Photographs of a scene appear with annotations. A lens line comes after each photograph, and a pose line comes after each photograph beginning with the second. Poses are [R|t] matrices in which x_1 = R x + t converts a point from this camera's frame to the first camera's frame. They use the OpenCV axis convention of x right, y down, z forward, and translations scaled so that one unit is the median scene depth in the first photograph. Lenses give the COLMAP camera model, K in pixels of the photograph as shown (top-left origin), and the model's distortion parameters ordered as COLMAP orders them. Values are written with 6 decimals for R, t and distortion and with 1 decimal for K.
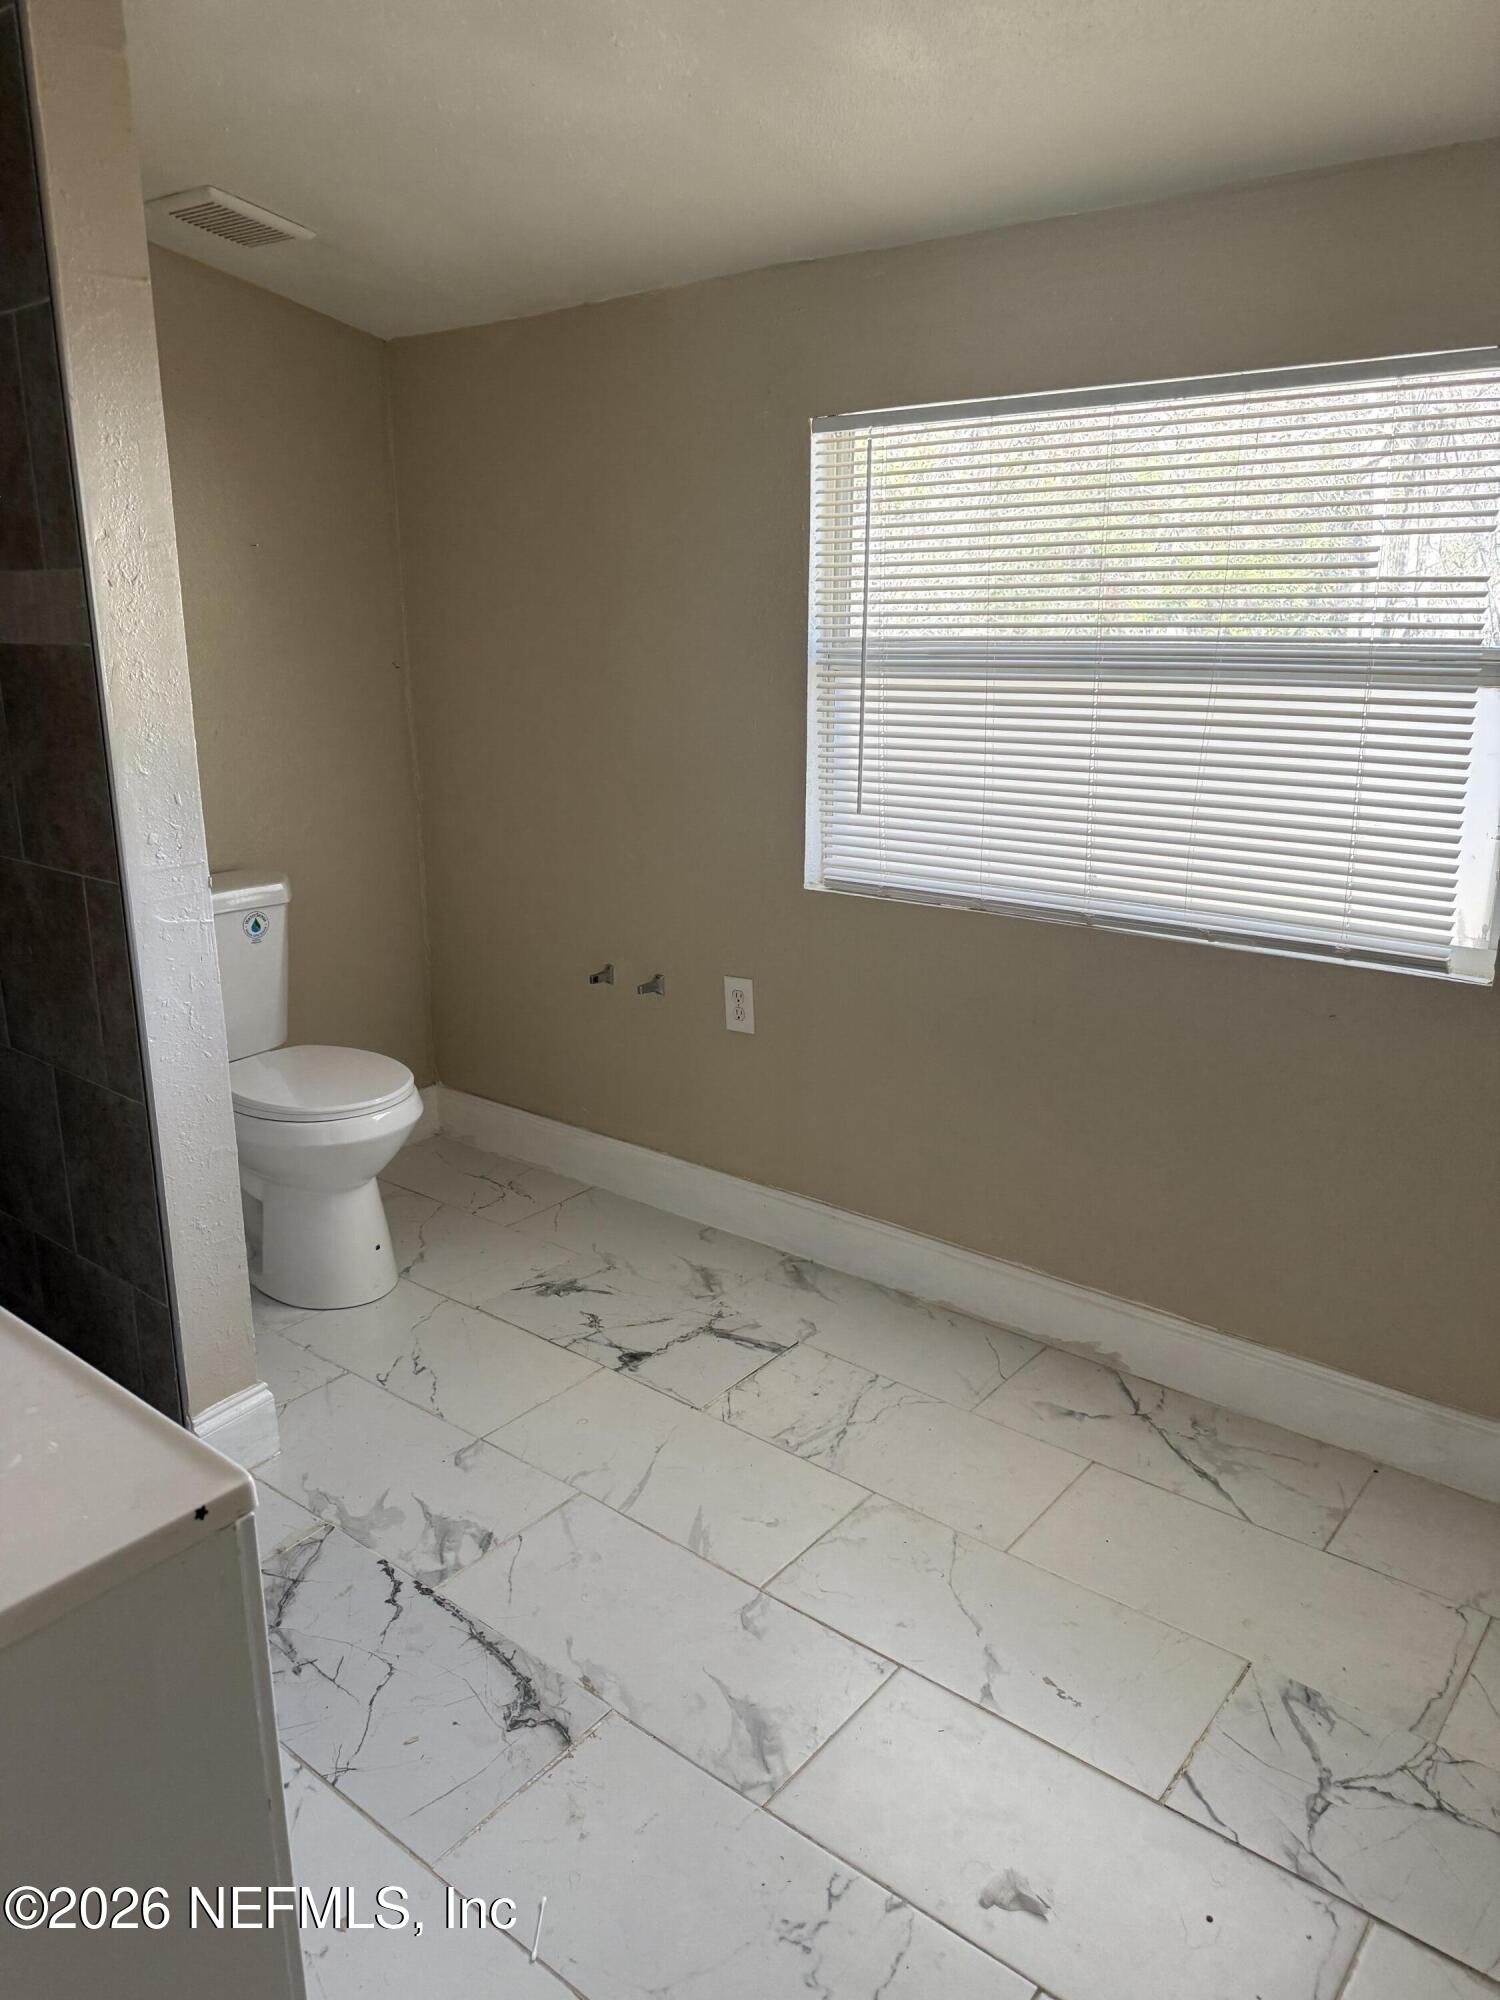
lens RADIAL K [[1475.0, 0, 750.0], [0, 1475.0, 1000.0], [0, 0, 1]] dist [0.035384, -0.032944]
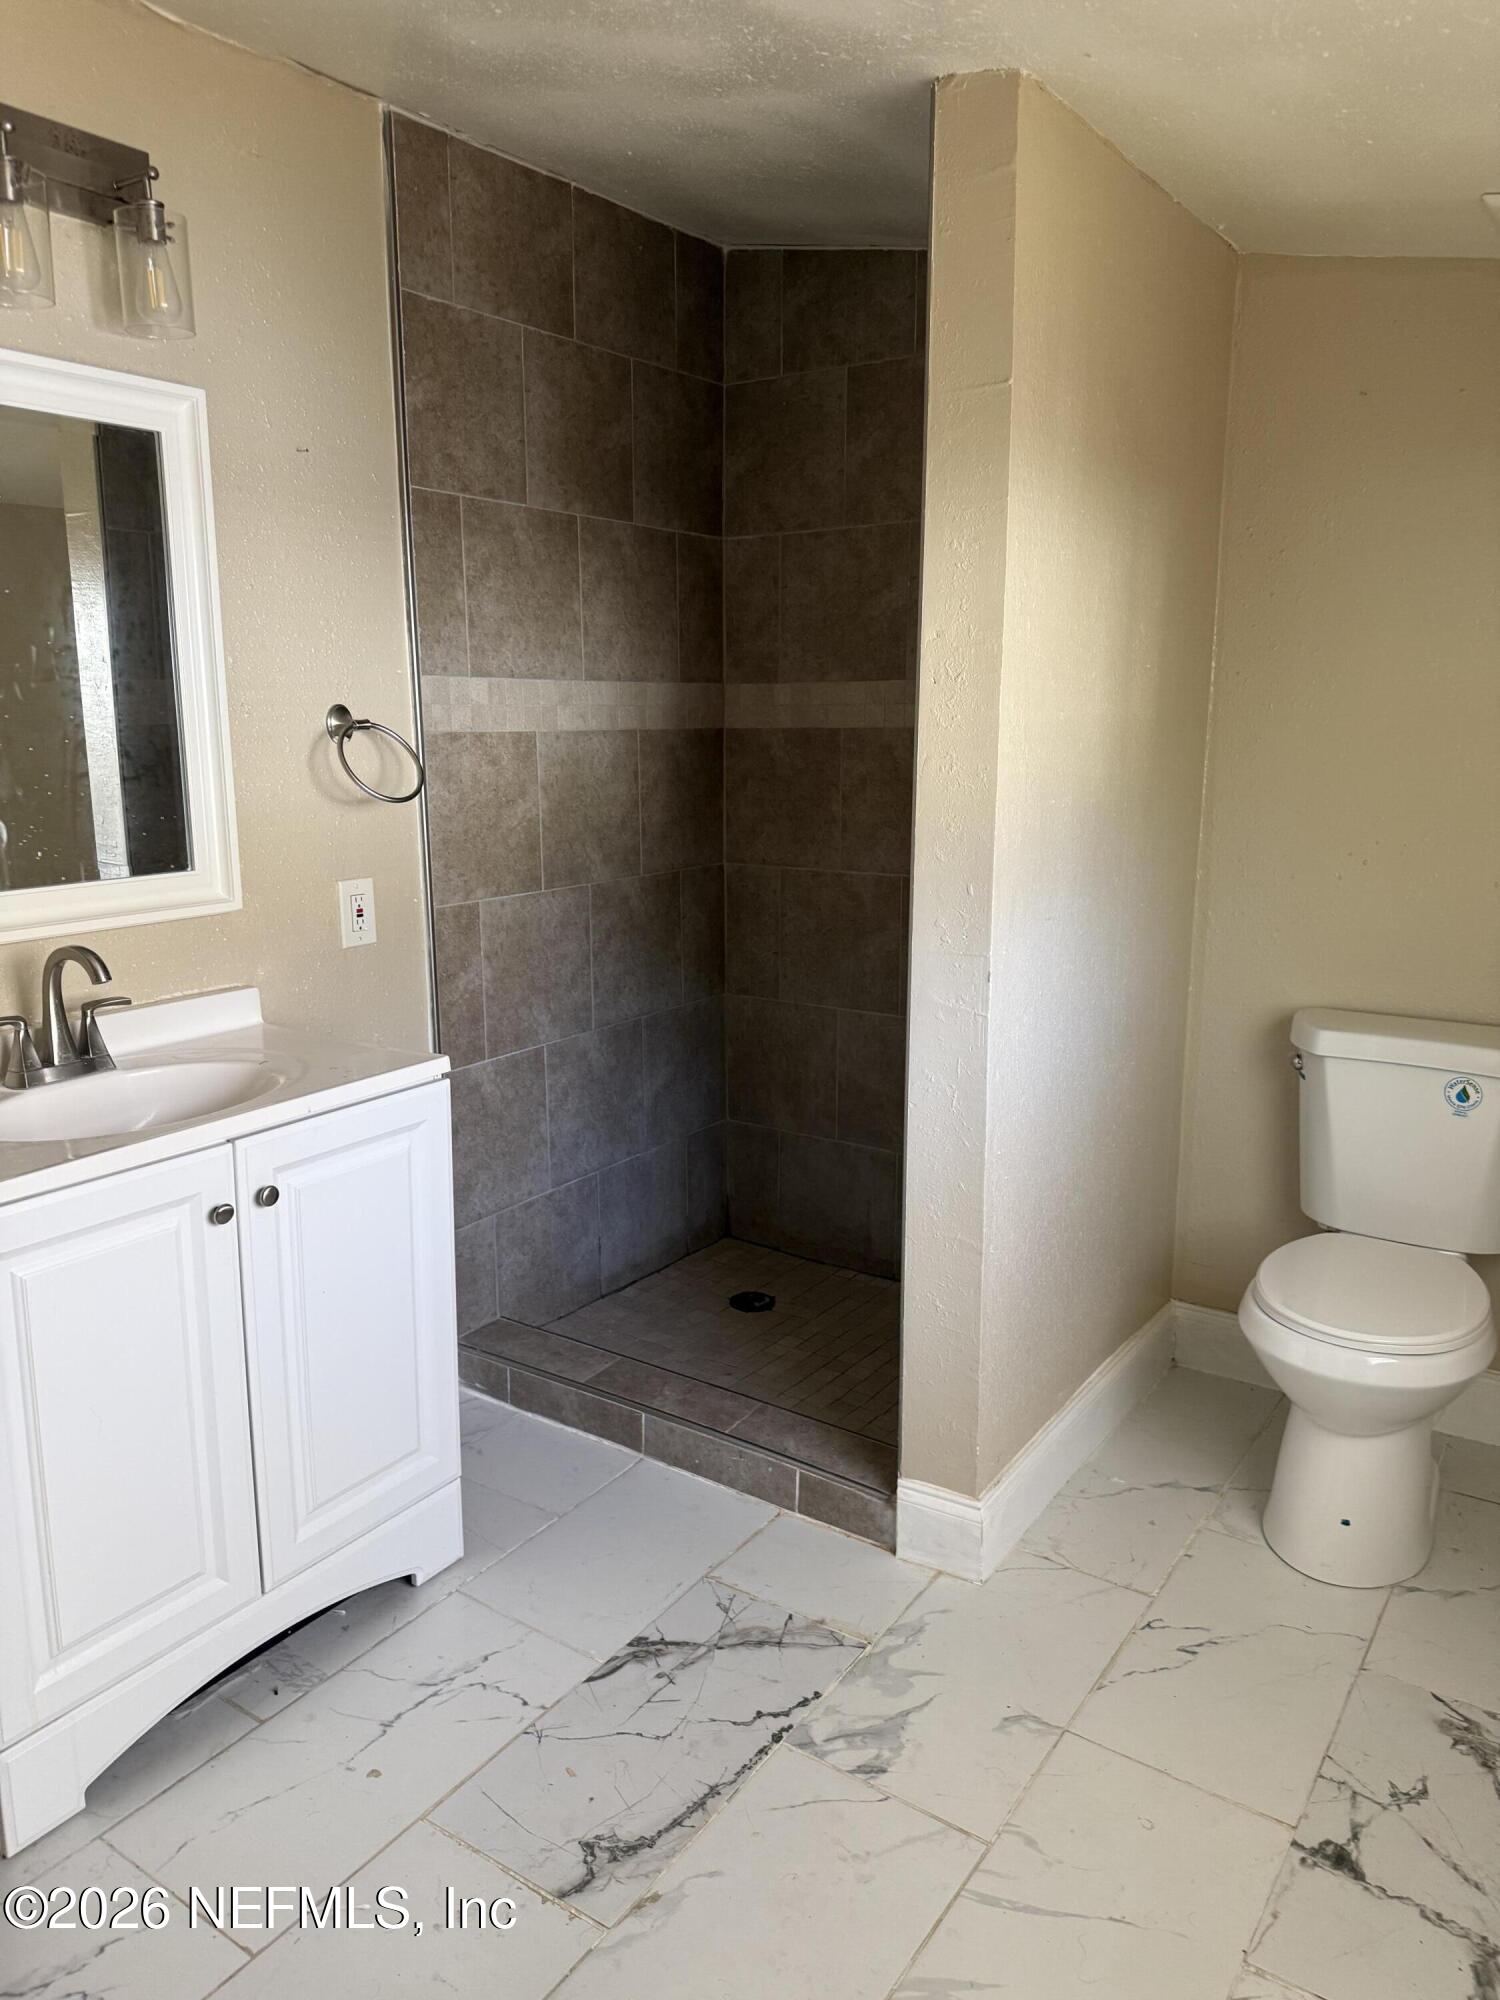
lens RADIAL K [[1475.0, 0, 750.0], [0, 1475.0, 1000.0], [0, 0, 1]] dist [0.035384, -0.032944]
pose [[0.034462, 0.201304, -0.978922, 0.576927], [-0.255751, 0.948666, 0.186079, -0.203359], [0.966128, 0.243947, 0.084177, 0.752451]]
